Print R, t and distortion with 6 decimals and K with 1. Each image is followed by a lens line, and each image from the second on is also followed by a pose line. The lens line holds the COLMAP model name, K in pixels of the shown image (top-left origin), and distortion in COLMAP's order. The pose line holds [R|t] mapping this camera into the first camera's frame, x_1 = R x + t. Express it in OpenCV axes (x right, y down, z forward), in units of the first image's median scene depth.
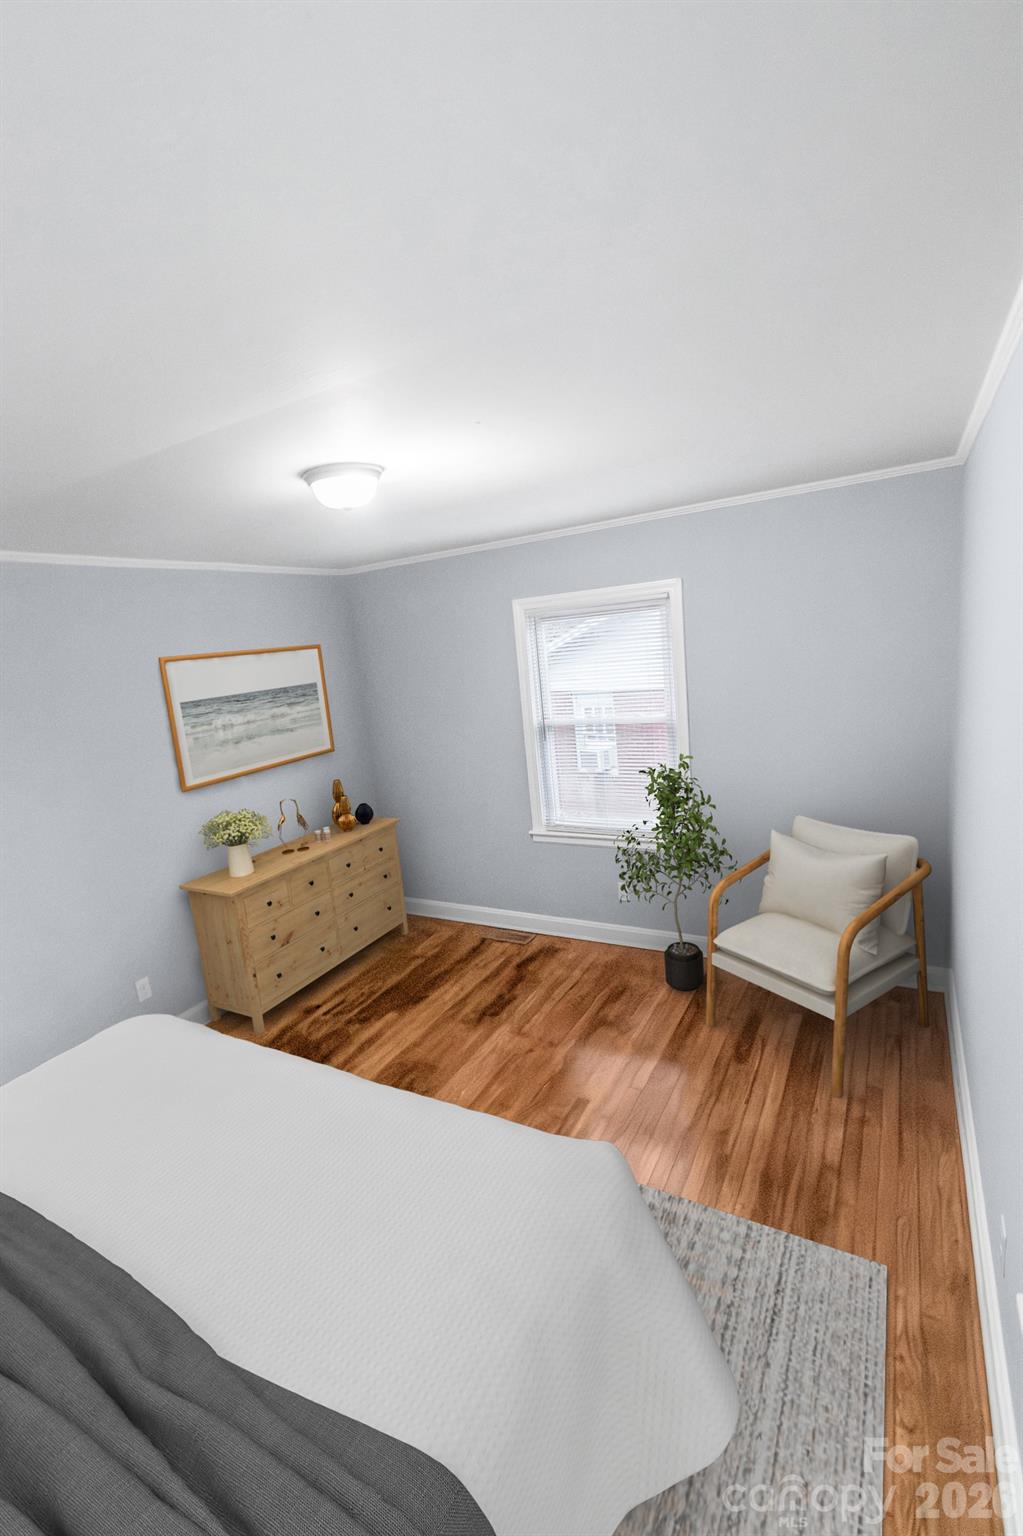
lens RADIAL K [[694.6, 0, 506.1], [0, 694.6, 754.2], [0, 0, 1]] dist [0.001734, 0.000652]
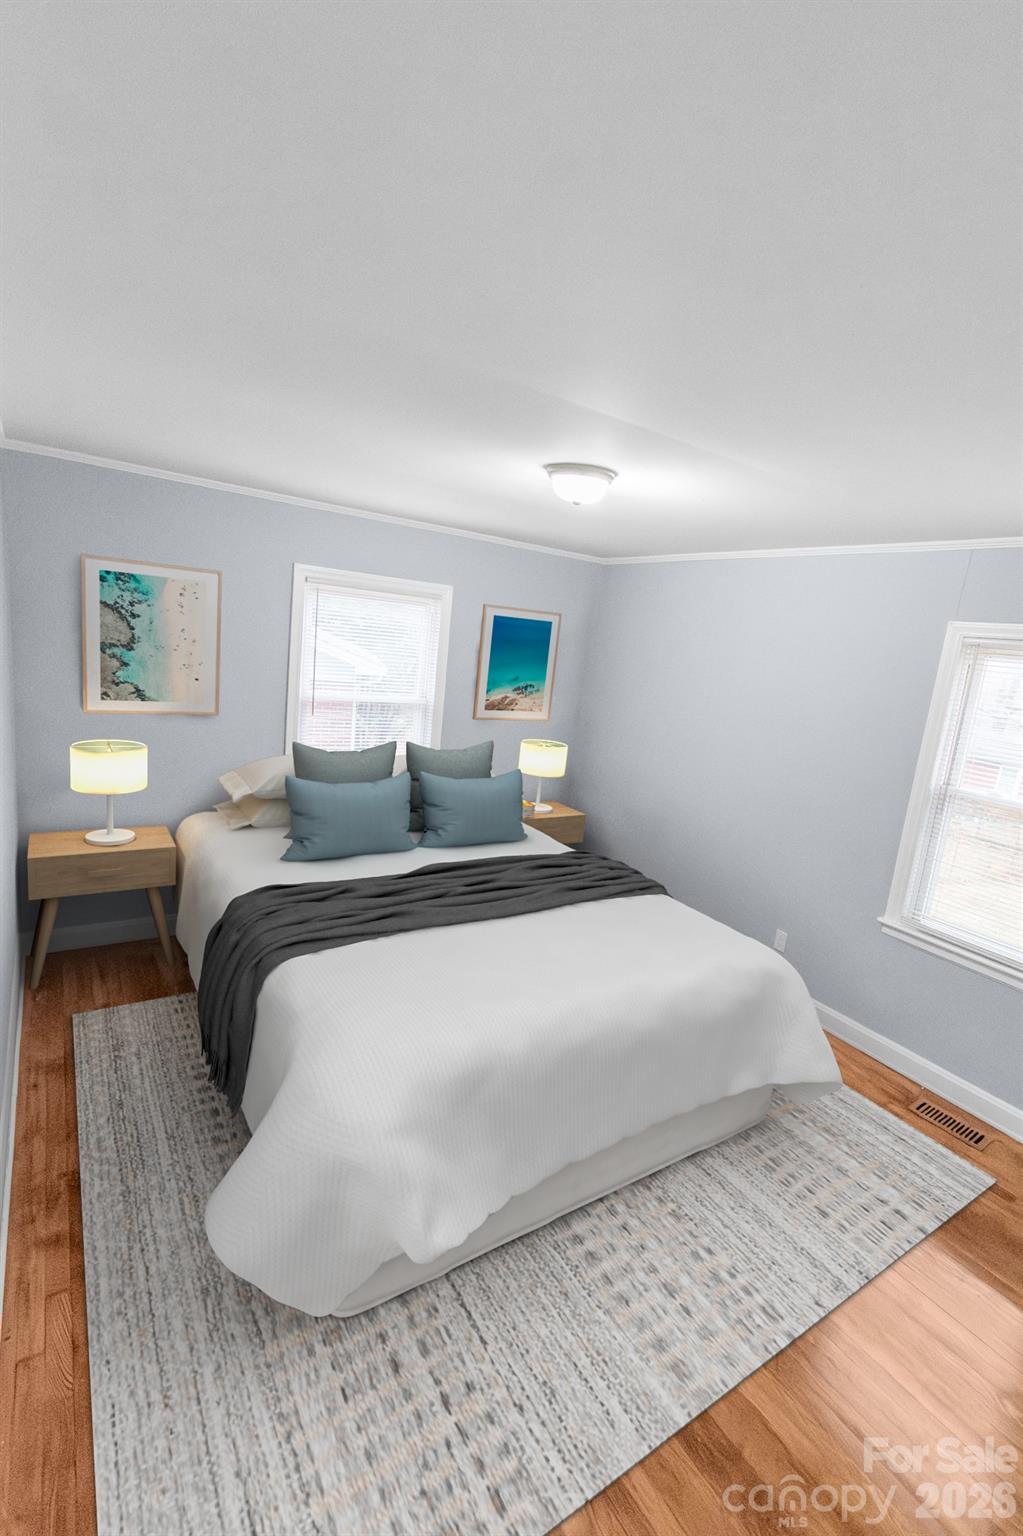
lens RADIAL K [[694.6, 0, 508.7], [0, 694.6, 777.7], [0, 0, 1]] dist [0.001734, 0.000652]
pose [[-0.476550, 0.225218, -0.849810, 0.758567], [-0.215919, 0.907040, 0.361466, -0.278723], [0.852220, 0.355747, -0.383621, 1.320650]]
